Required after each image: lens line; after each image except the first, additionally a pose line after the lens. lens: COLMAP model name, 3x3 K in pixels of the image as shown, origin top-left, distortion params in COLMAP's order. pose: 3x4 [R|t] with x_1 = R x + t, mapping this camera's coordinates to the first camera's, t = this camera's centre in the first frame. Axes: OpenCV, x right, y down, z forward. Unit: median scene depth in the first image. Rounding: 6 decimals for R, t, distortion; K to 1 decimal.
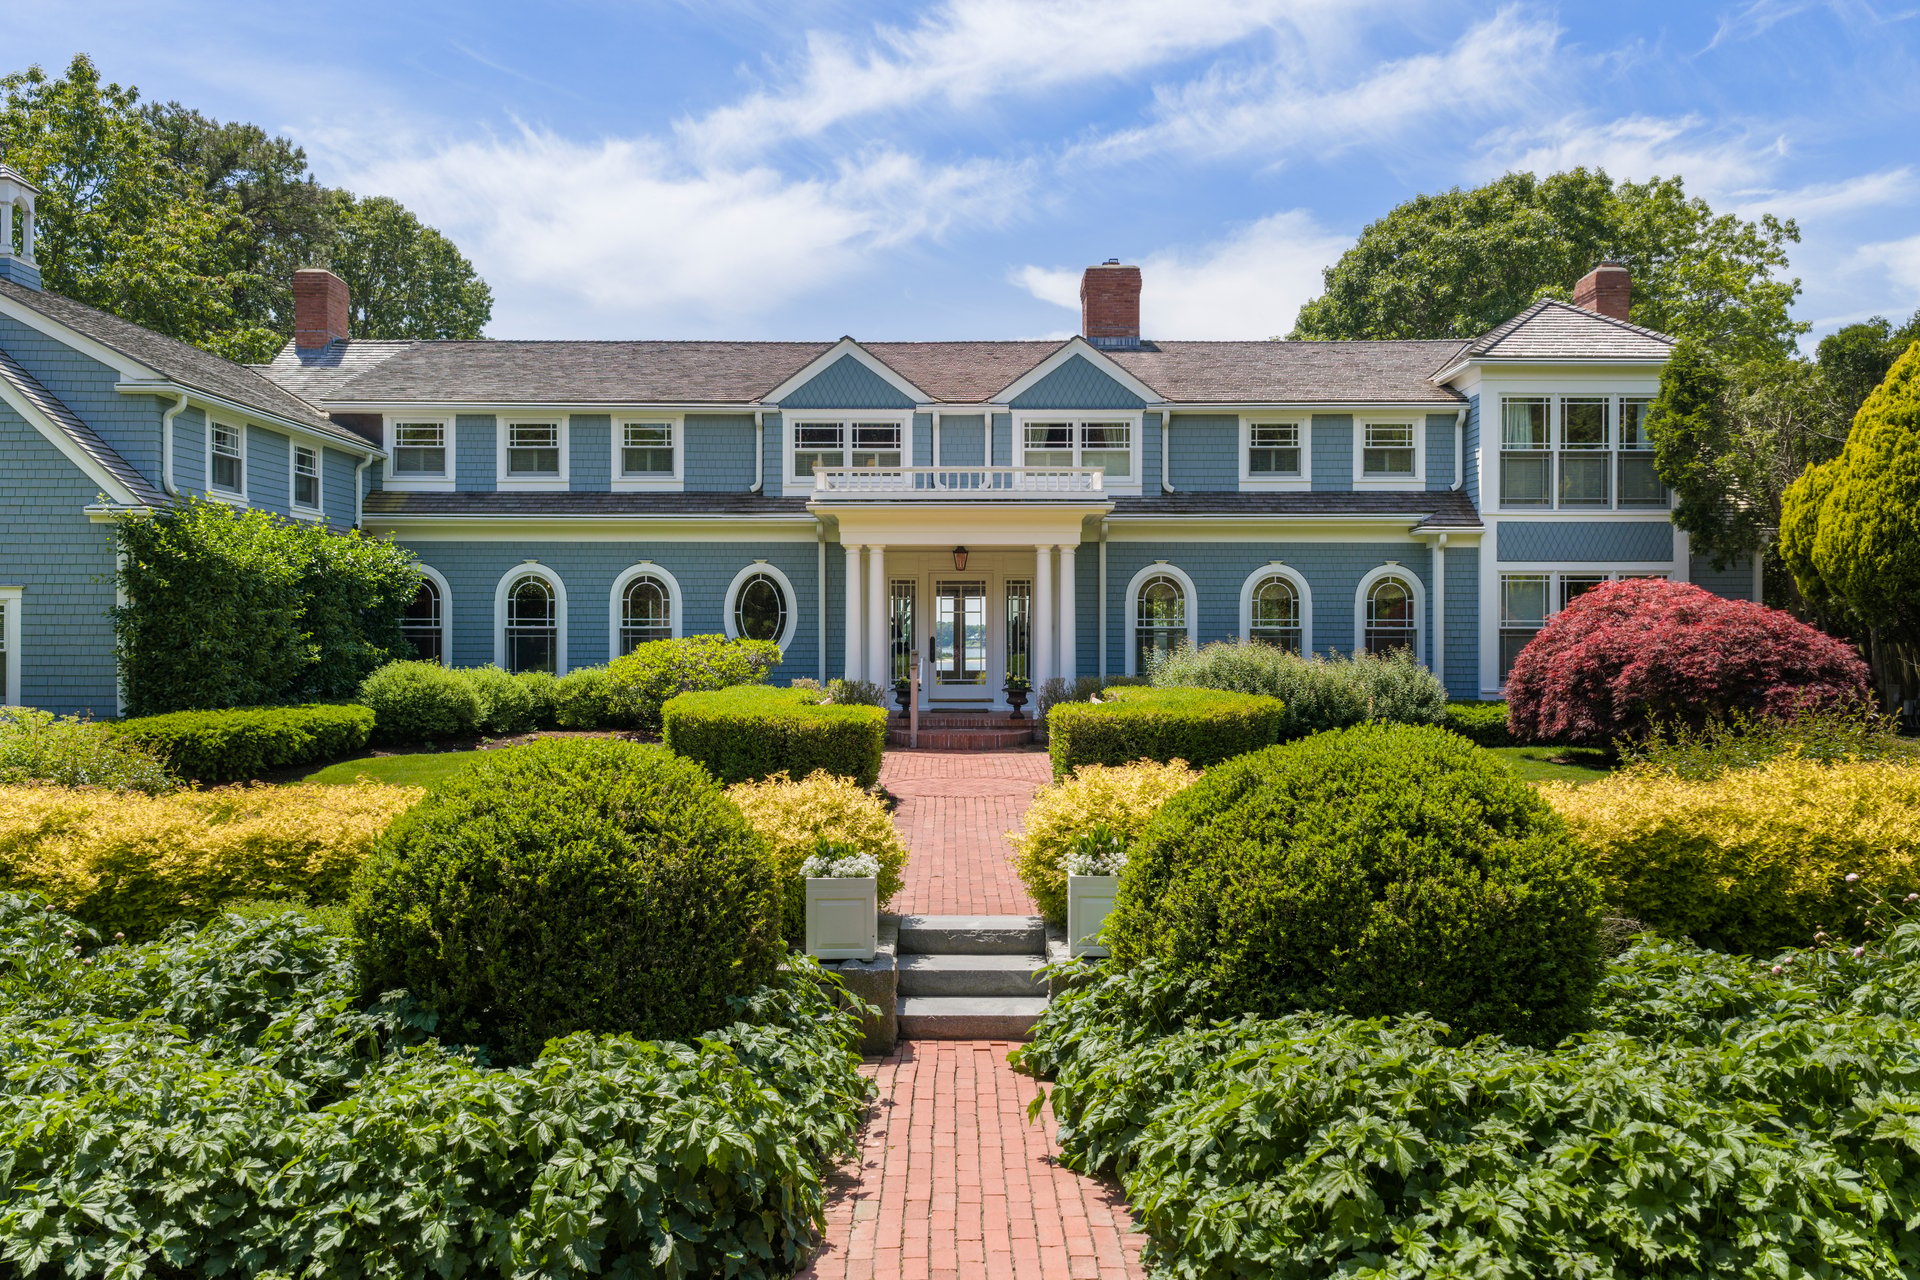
lens RADIAL K [[1807.1, 0, 957.1], [0, 1807.1, 642.4], [0, 0, 1]] dist [-0.002394, 0.000000]
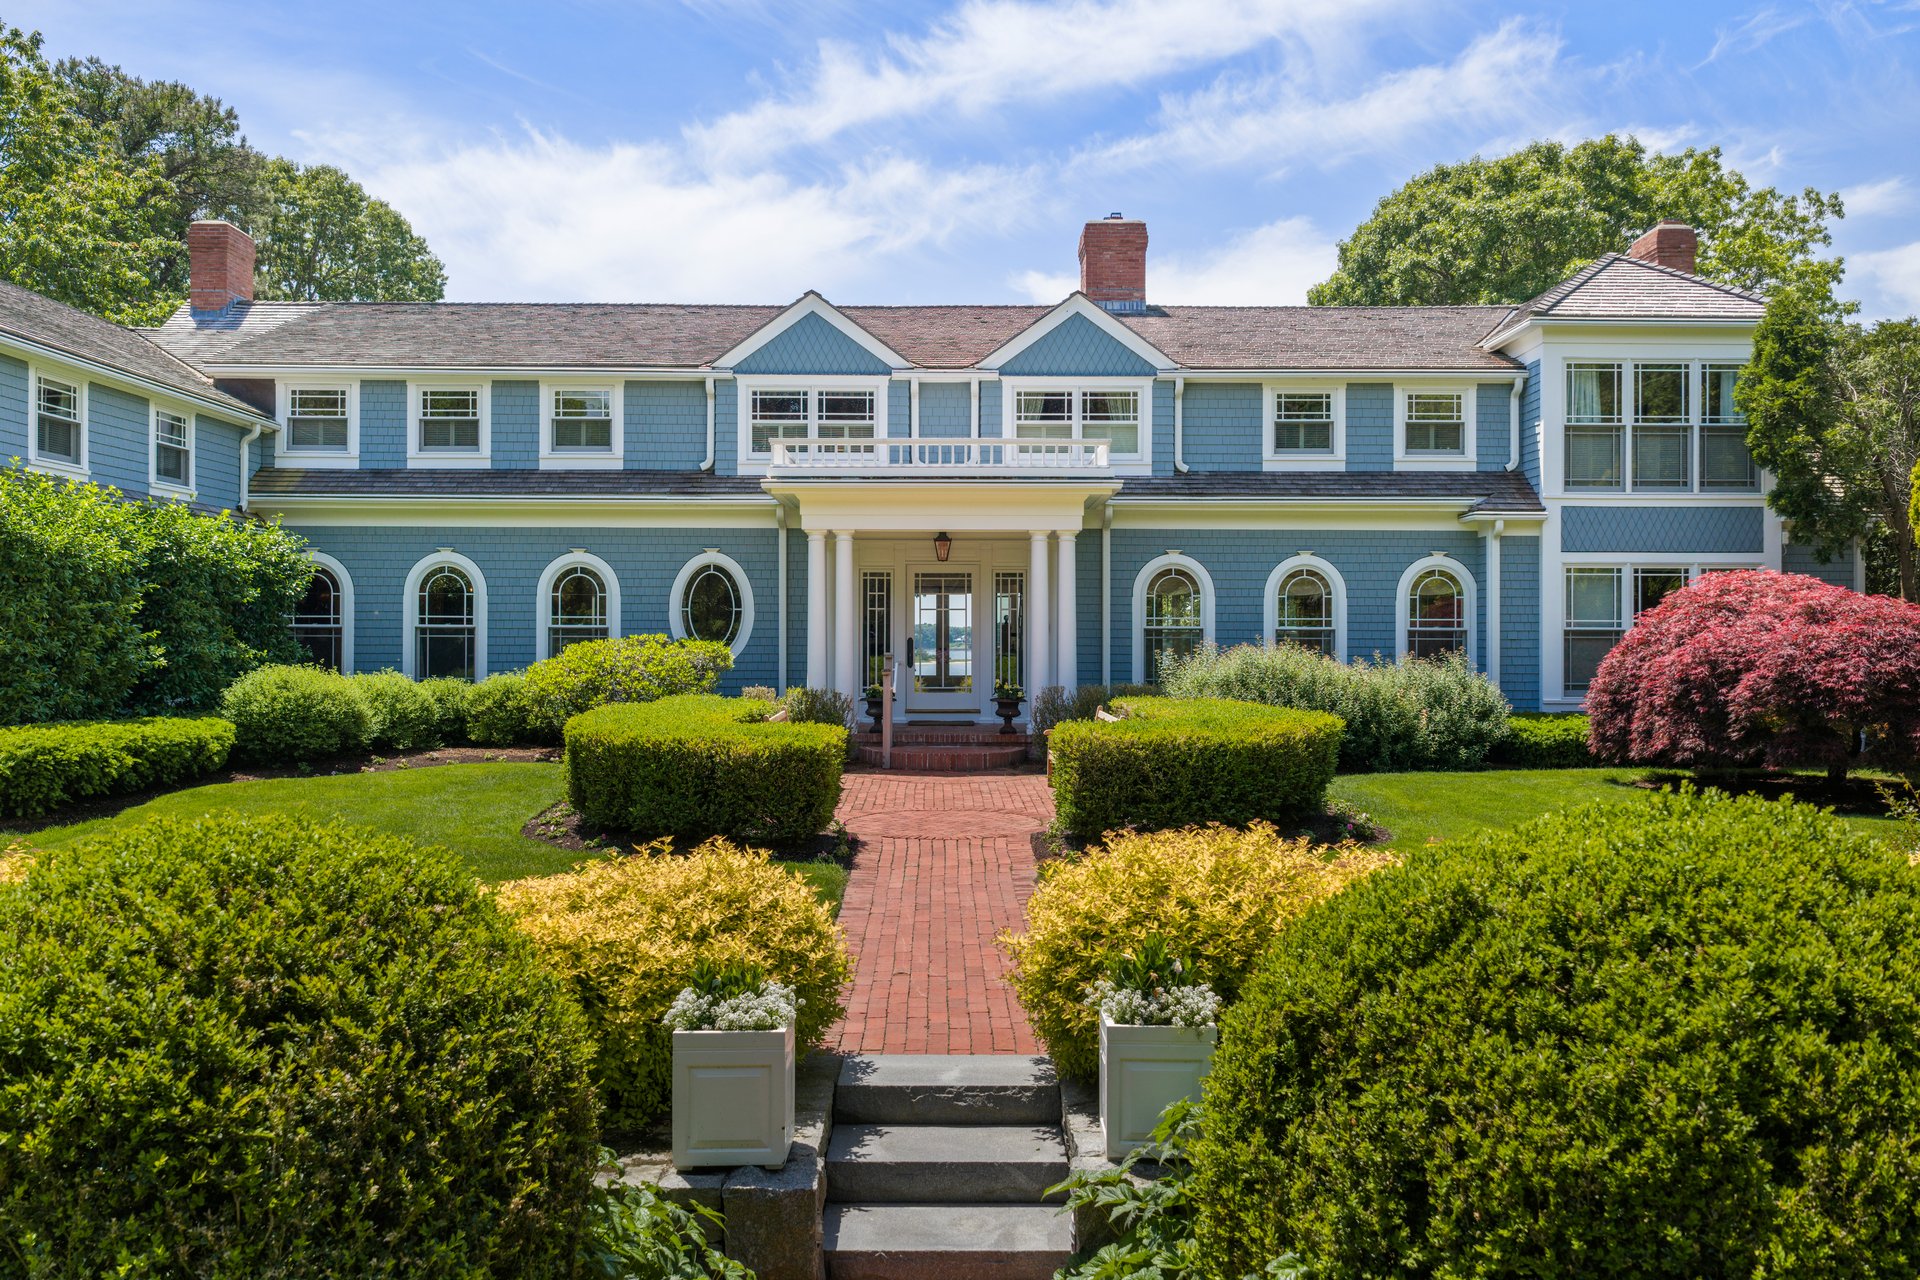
lens RADIAL K [[1807.1, 0, 958.2], [0, 1807.1, 627.3], [0, 0, 1]] dist [-0.002394, 0.000000]
pose [[0.999965, 0.001843, 0.008123, 0.002444], [-0.001767, 0.999954, -0.009454, 0.000028], [-0.008140, 0.009439, 0.999922, 0.135093]]
